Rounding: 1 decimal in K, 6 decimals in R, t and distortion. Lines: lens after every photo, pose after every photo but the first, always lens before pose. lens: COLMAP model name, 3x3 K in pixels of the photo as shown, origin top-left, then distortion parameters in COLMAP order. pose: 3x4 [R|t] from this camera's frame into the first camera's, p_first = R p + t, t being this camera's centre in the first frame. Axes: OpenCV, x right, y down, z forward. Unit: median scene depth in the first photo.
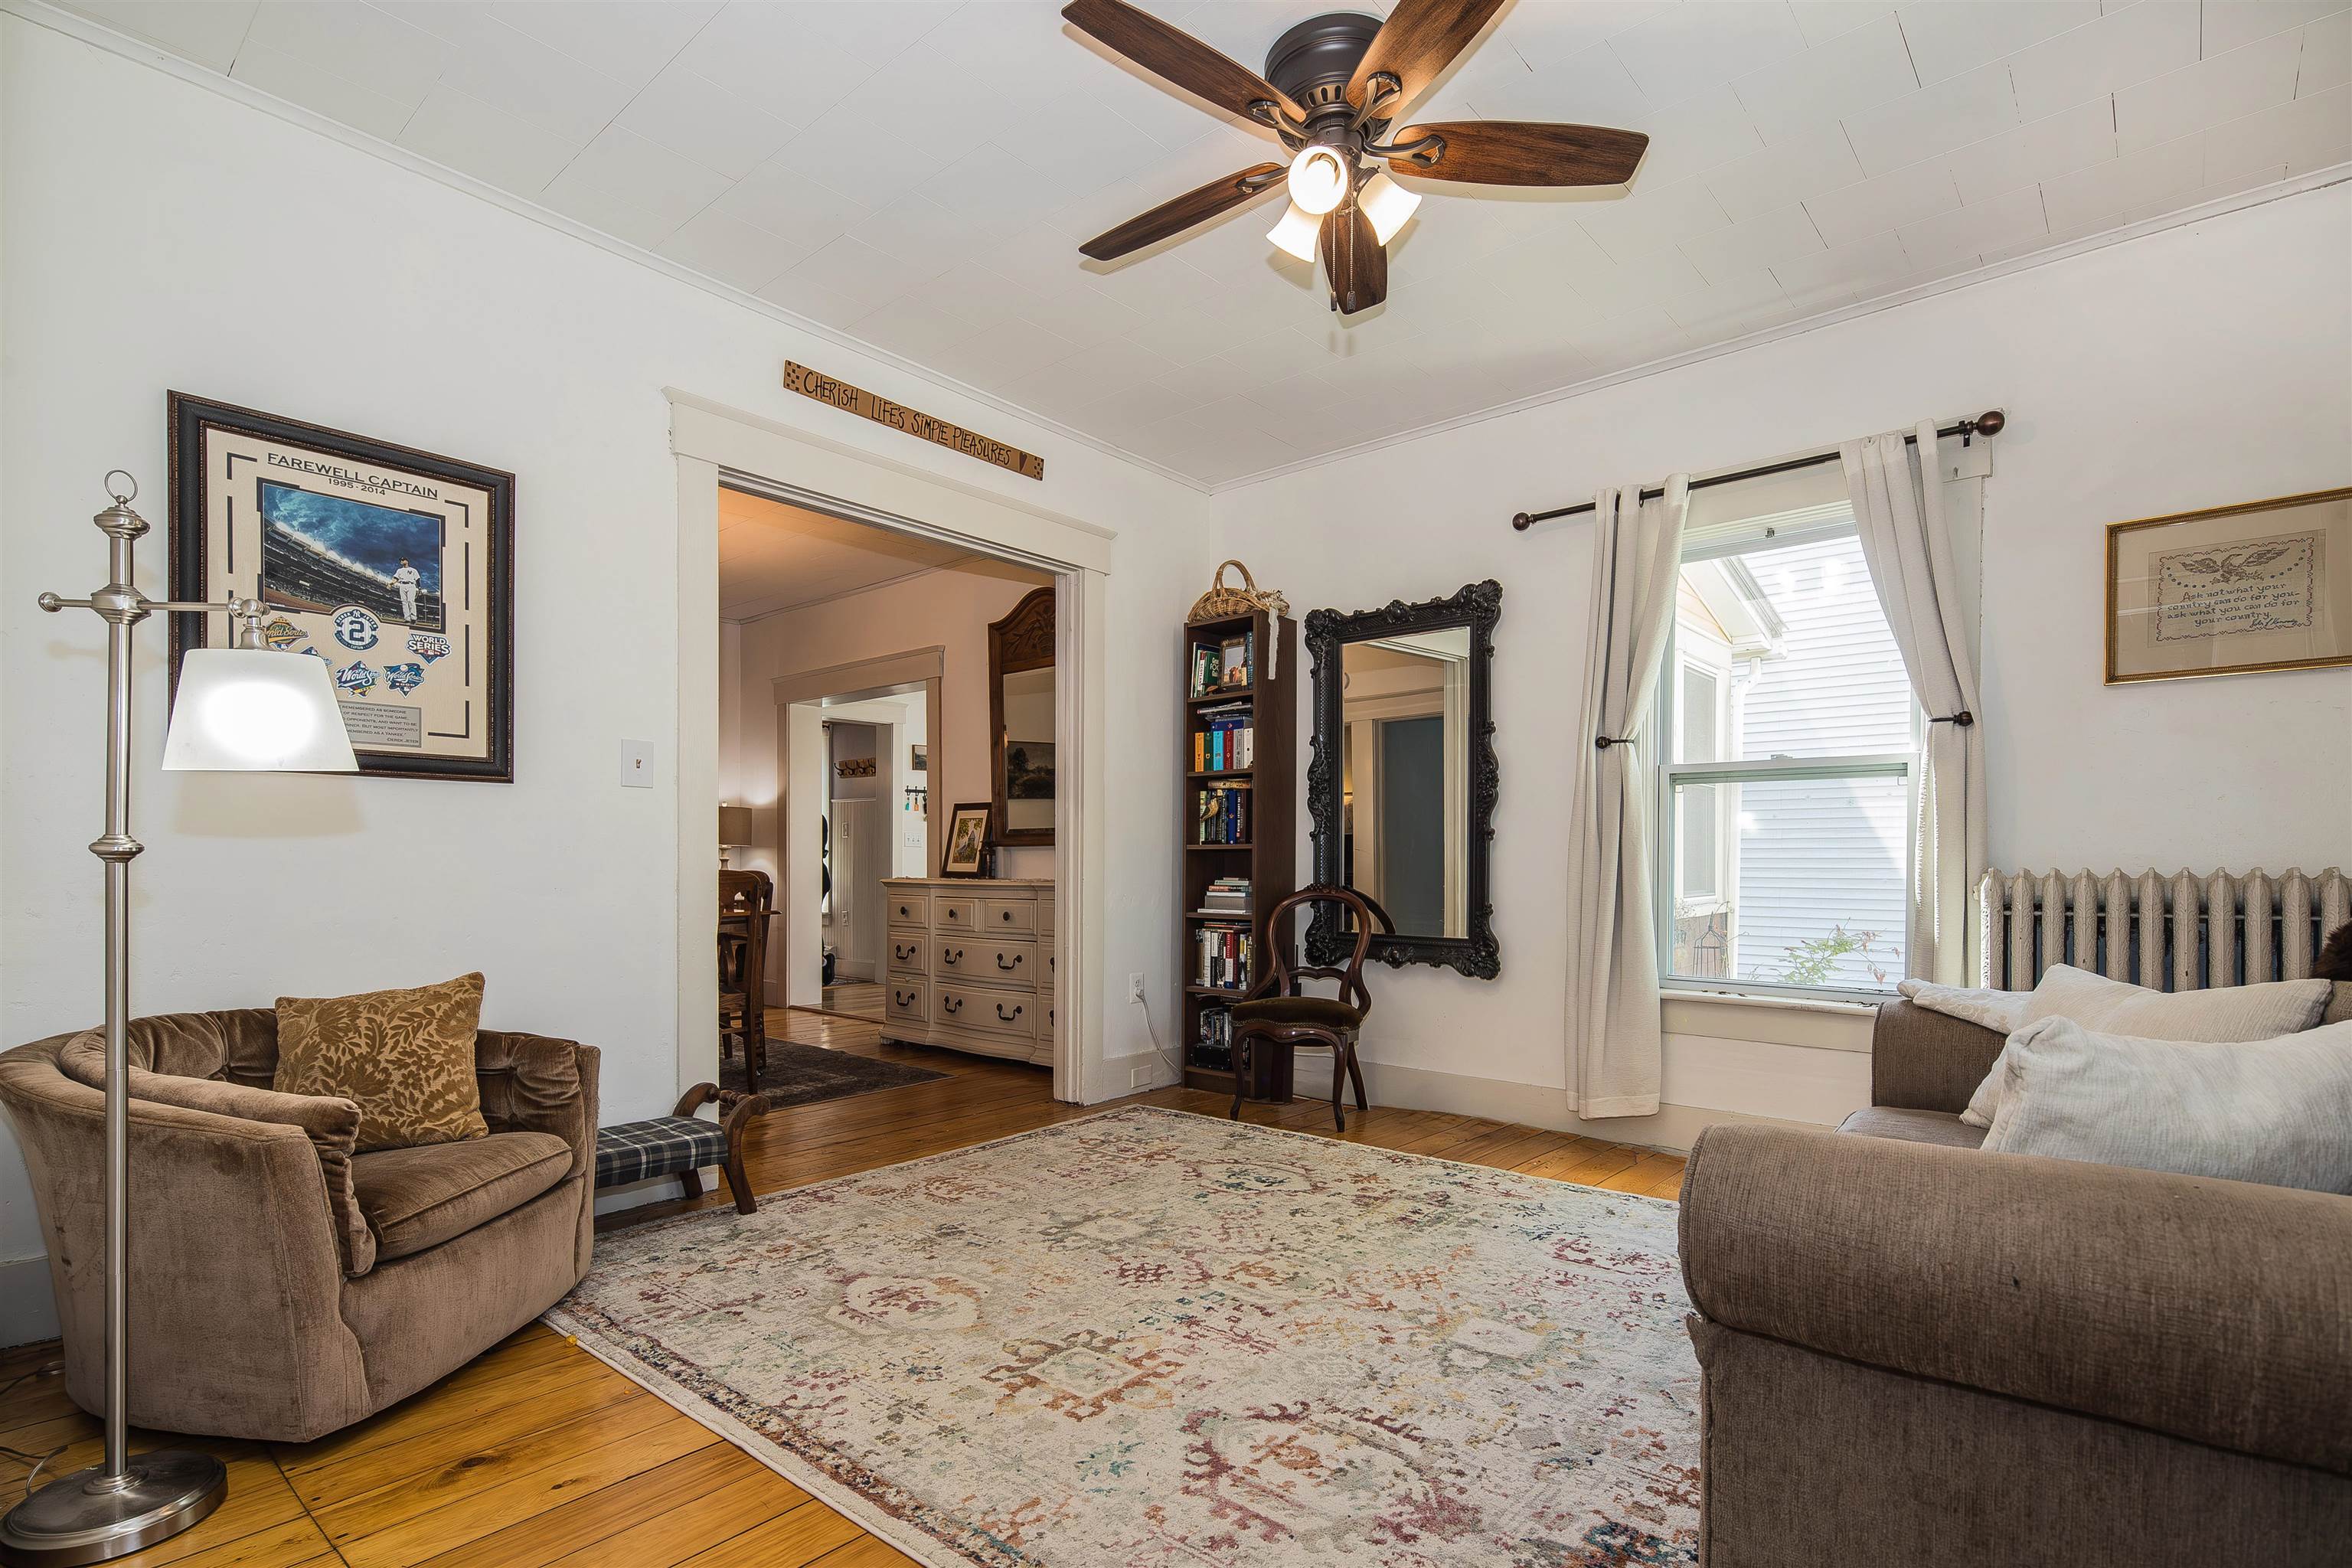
lens RADIAL K [[1139.9, 0, 1128.2], [0, 1139.9, 883.0], [0, 0, 1]] dist [0.005649, -0.001822]
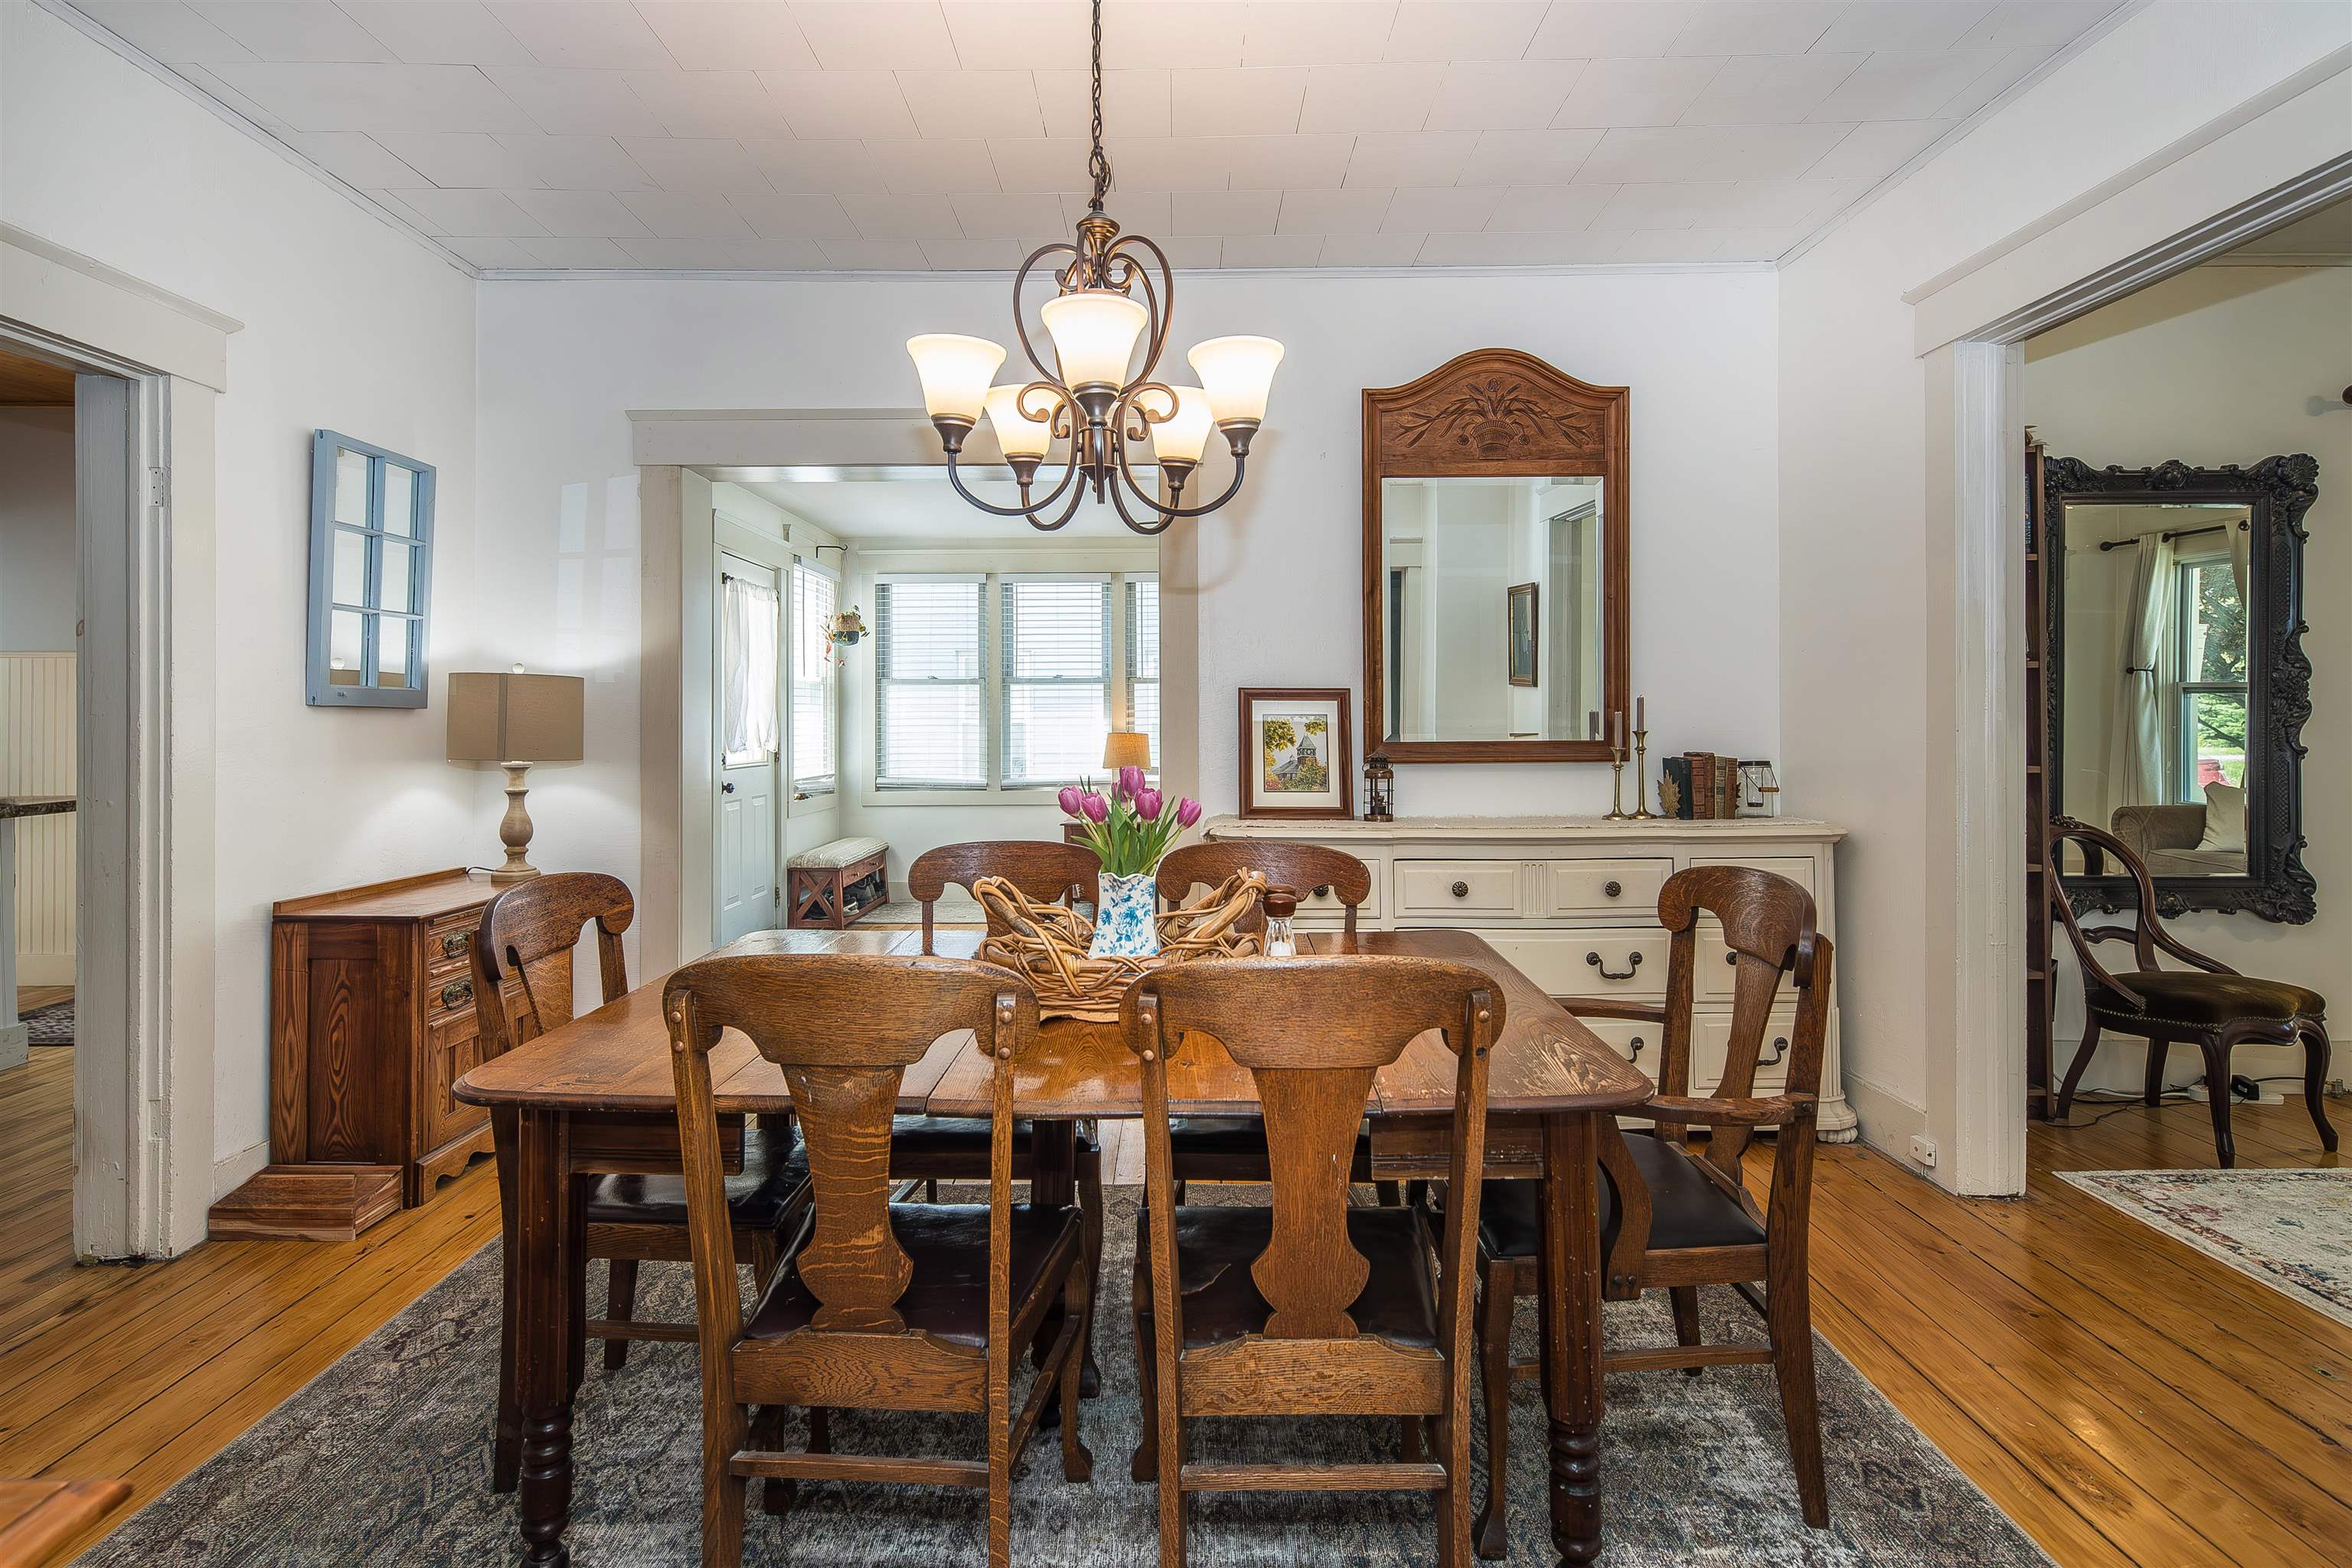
lens RADIAL K [[1139.9, 0, 1141.3], [0, 1139.9, 737.1], [0, 0, 1]] dist [0.005649, -0.001822]
pose [[0.744622, -0.007721, 0.667442, -1.112561], [0.019761, 0.999750, -0.010481, -0.077835], [-0.667194, 0.020994, 0.744588, 1.174757]]
